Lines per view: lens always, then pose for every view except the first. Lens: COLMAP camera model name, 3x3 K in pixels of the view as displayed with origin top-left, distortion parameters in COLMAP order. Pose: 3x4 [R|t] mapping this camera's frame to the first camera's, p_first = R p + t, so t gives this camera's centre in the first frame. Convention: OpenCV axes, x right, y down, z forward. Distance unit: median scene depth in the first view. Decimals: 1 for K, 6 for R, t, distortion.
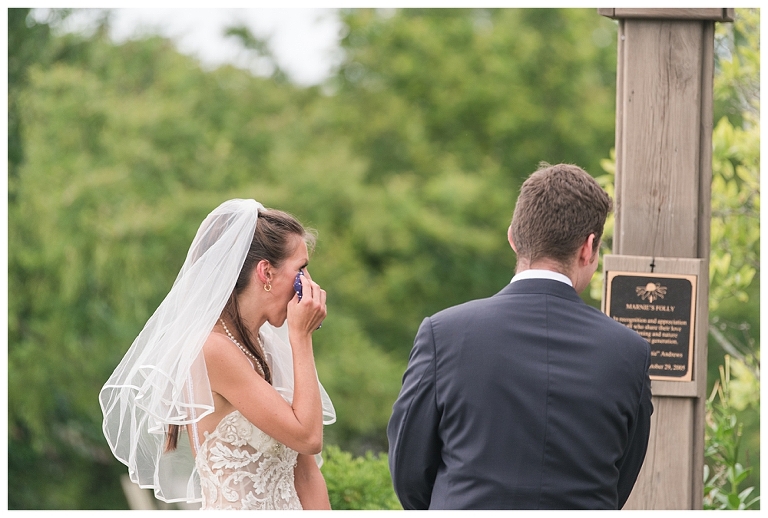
lens RADIAL K [[4093.4, 0, 384.0], [0, 4093.4, 259.0], [0, 0, 1]] dist [-0.545034, -12.380377]
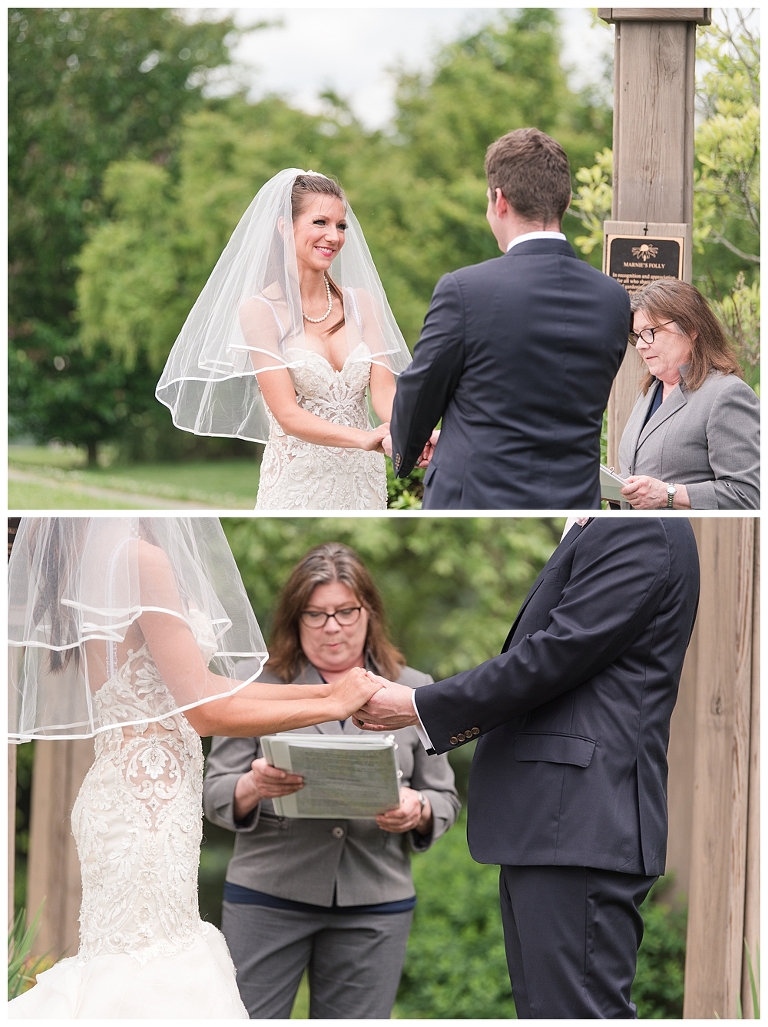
lens RADIAL K [[3885.6, 0, 384.0], [0, 3885.6, 513.5], [0, 0, 1]] dist [-0.883602, 20.539538]
pose [[0.999910, -0.009940, -0.009063, -0.000618], [0.010599, 0.997061, 0.075870, -0.002054], [0.008282, -0.075960, 0.997076, -0.121045]]
